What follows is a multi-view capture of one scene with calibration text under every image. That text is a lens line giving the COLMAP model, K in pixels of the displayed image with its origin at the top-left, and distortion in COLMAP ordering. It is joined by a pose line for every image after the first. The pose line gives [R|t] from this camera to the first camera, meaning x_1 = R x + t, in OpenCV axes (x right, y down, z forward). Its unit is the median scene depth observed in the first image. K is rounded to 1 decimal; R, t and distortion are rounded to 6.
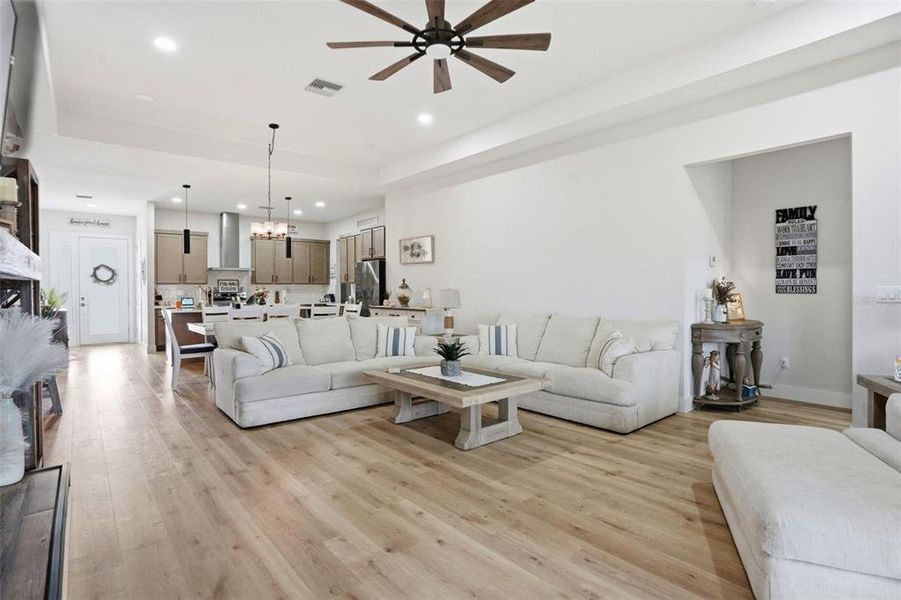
lens RADIAL K [[454.0, 0, 453.2], [0, 454.0, 292.7], [0, 0, 1]] dist [-0.073541, 0.033609]
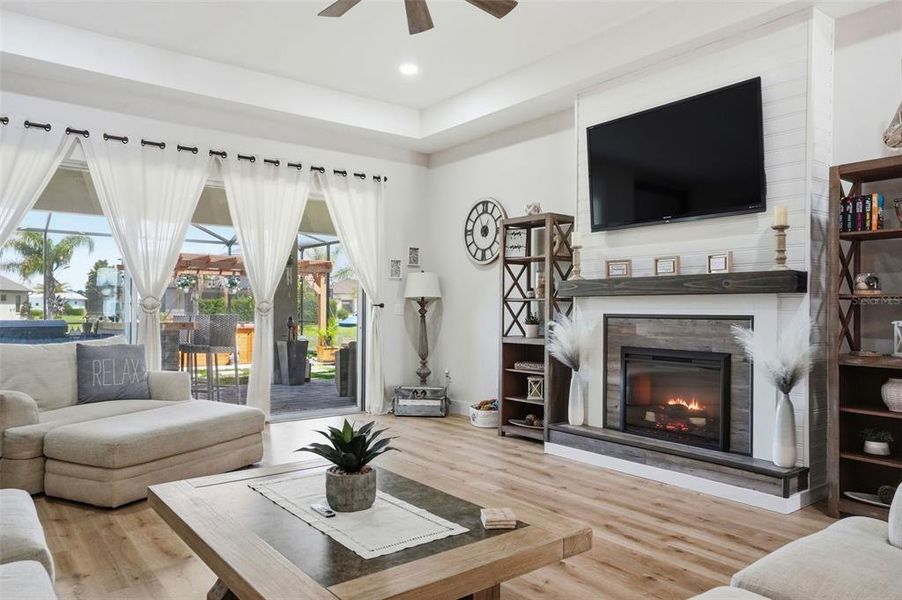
lens RADIAL K [[617.4, 0, 454.3], [0, 617.4, 303.9], [0, 0, 1]] dist [-0.018464, 0.045048]
pose [[-0.999124, 0.001629, 0.041806, -0.138810], [0.001566, 0.999998, -0.001534, 0.001626], [-0.041809, -0.001467, -0.999125, 1.799193]]
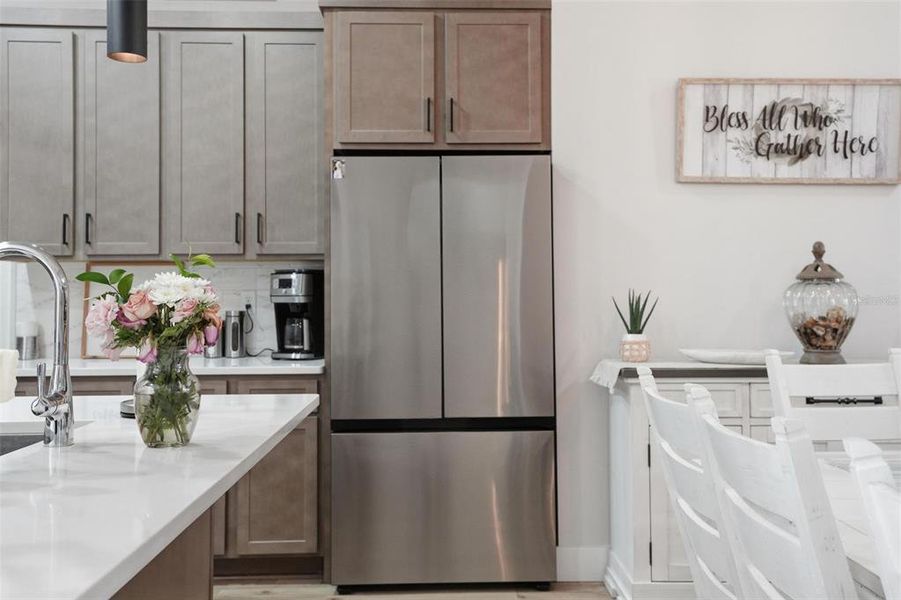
lens RADIAL K [[870.7, 0, 447.9], [0, 870.7, 266.6], [0, 0, 1]] dist [0.065236, 0.008109]
pose [[0.630521, 0.029389, 0.775616, -1.298745], [0.006277, 0.999057, -0.042958, 0.001626], [-0.776147, 0.031954, 0.629742, 1.900526]]
